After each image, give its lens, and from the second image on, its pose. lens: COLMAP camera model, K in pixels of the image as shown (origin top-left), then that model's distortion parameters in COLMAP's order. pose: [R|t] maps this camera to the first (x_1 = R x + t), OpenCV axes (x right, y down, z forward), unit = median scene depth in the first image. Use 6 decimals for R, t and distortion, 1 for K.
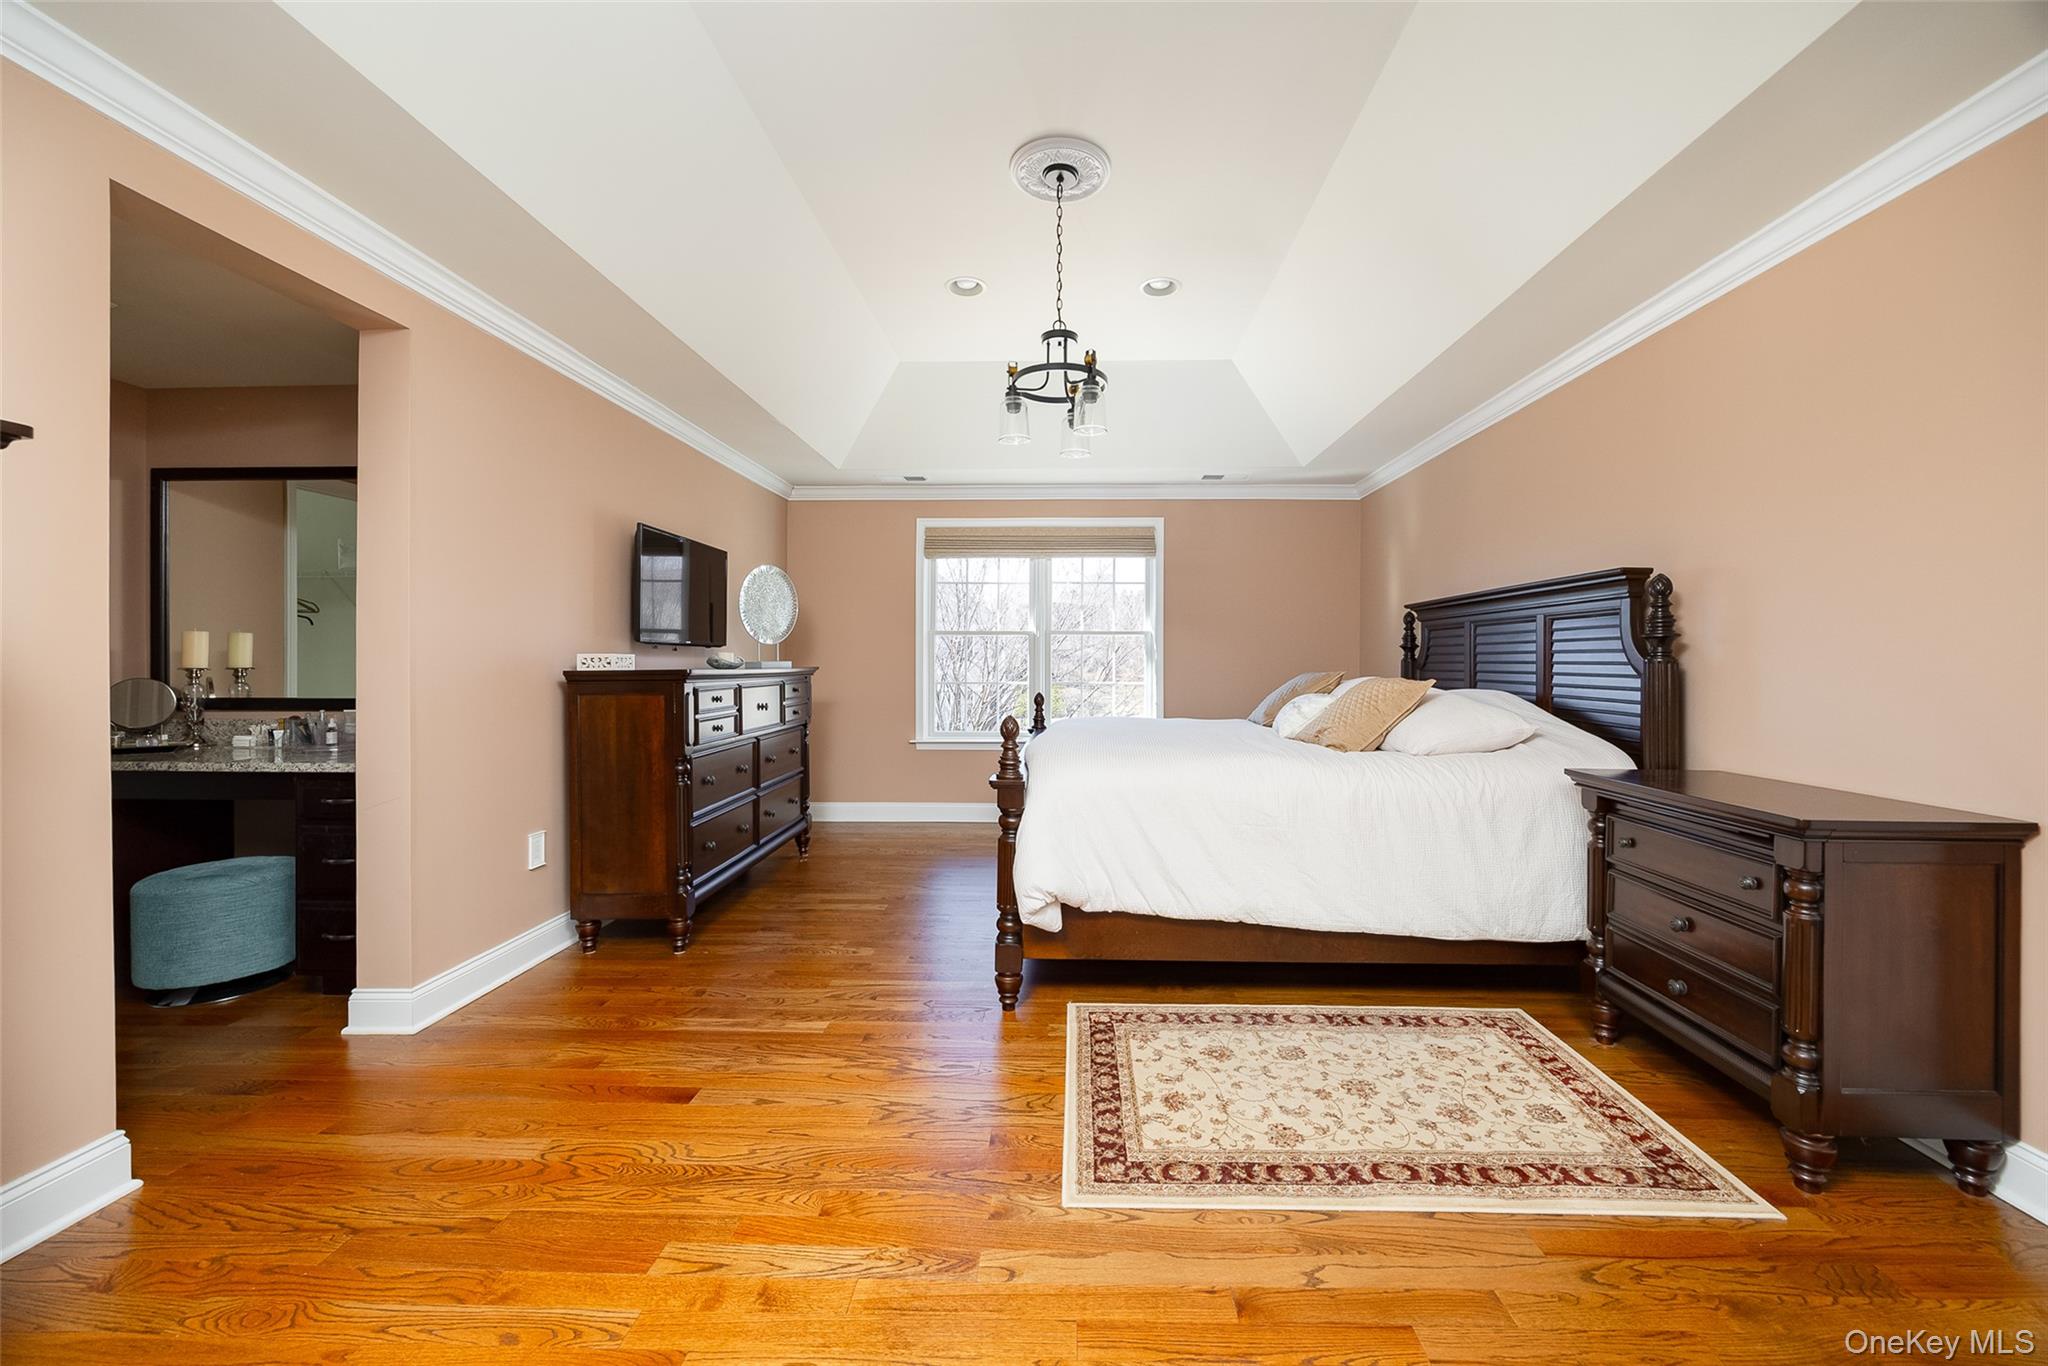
lens RADIAL K [[792.7, 0, 1033.6], [0, 792.7, 670.7], [0, 0, 1]] dist [0.002402, 0.000231]
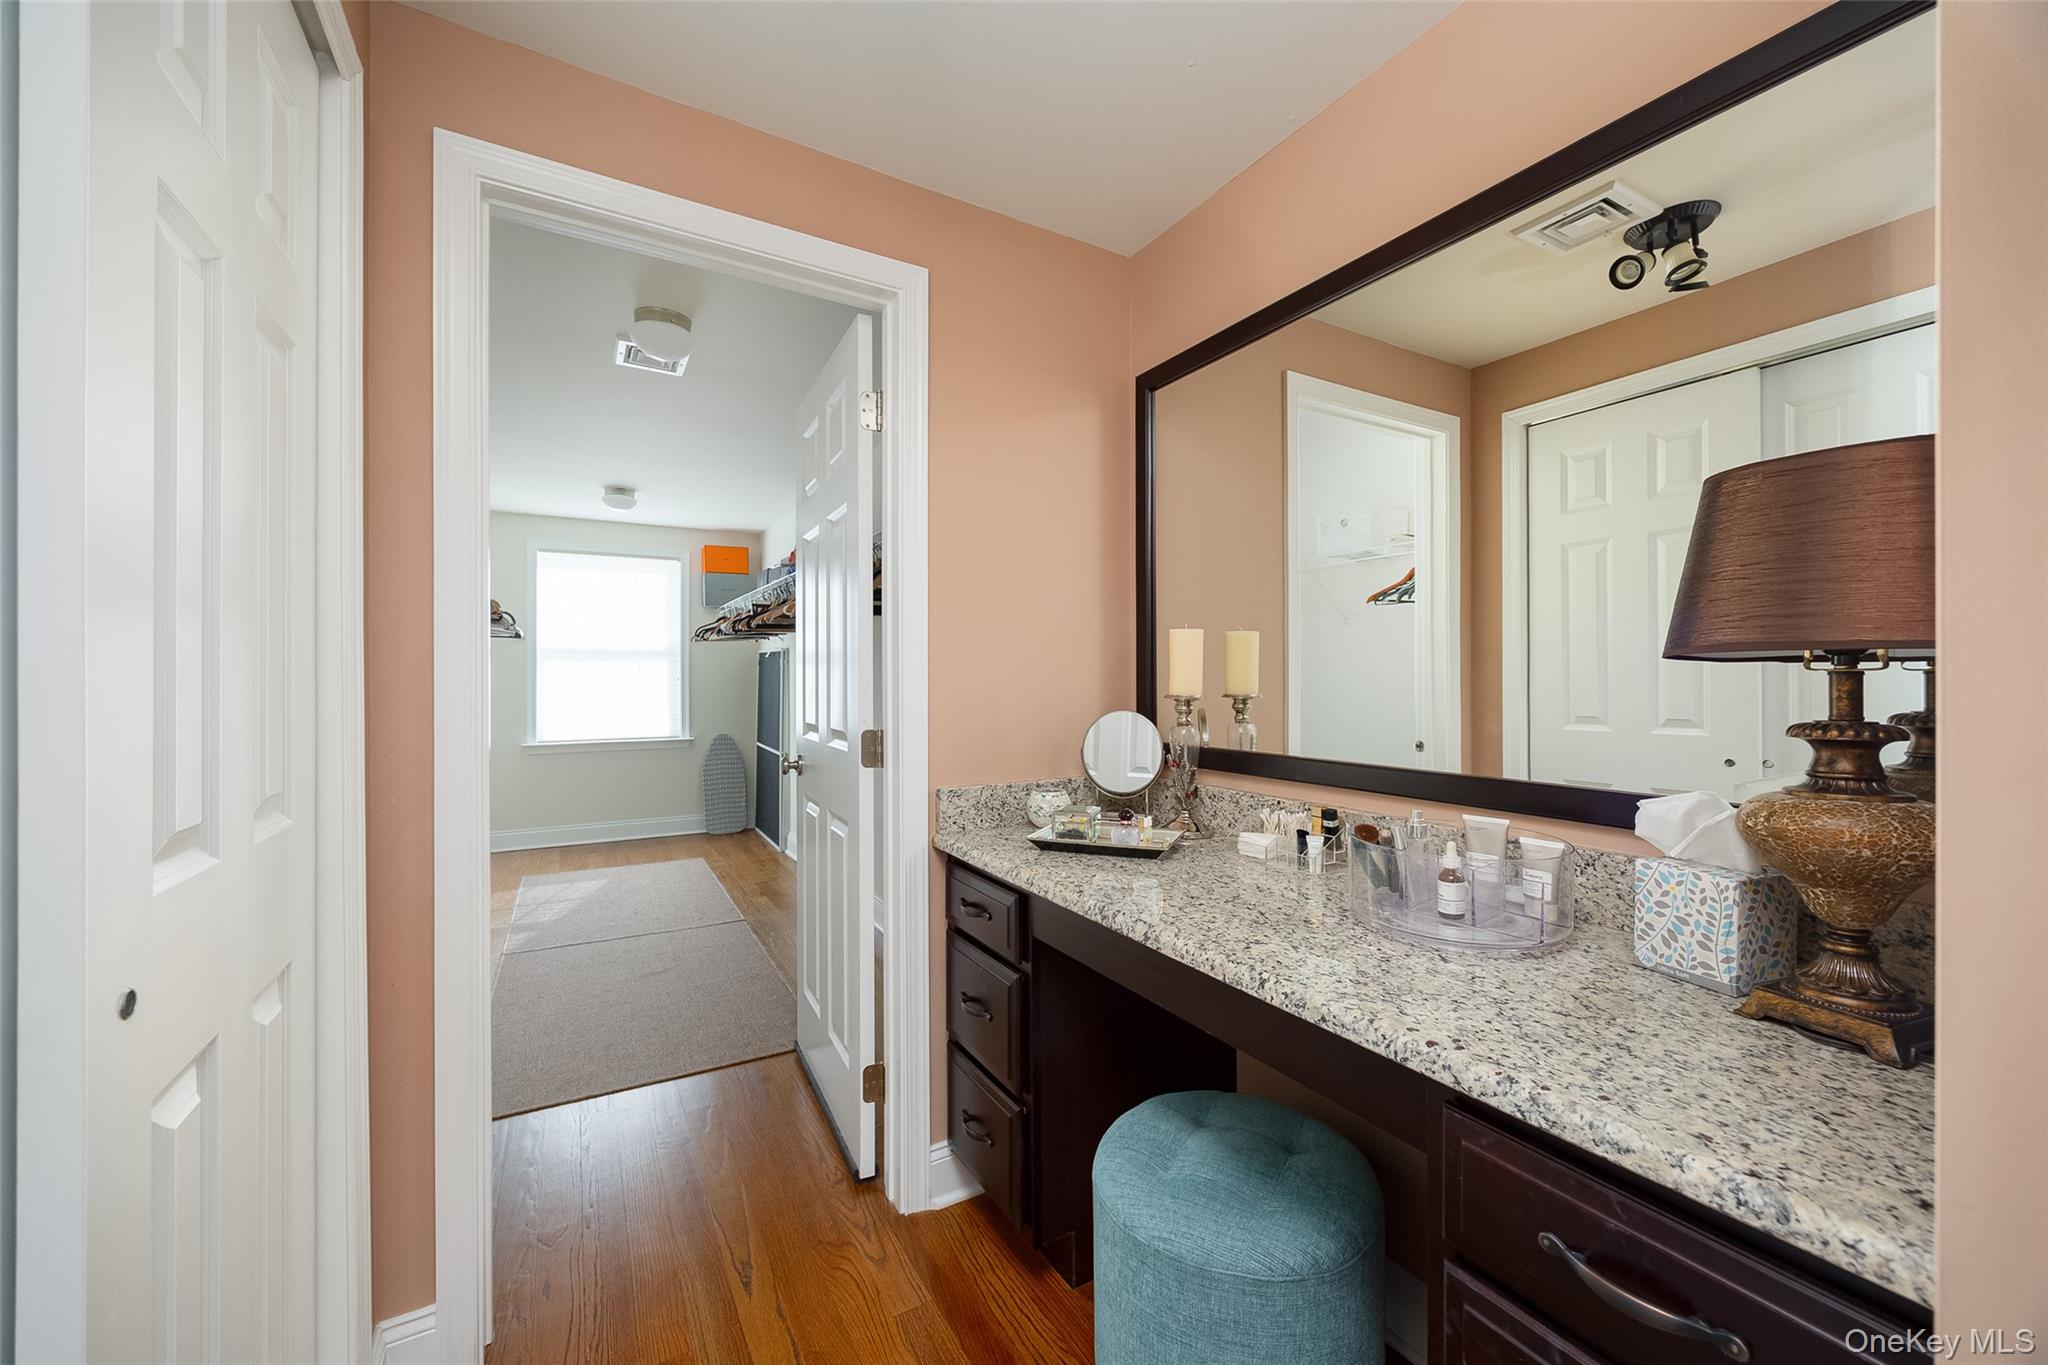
lens RADIAL K [[792.7, 0, 1025.1], [0, 792.7, 673.5], [0, 0, 1]] dist [0.002402, 0.000231]
pose [[0.535693, -0.000800, -0.844412, -0.639225], [-0.000711, 0.999999, -0.001398, -0.017418], [0.844412, 0.001350, 0.535692, 0.600454]]
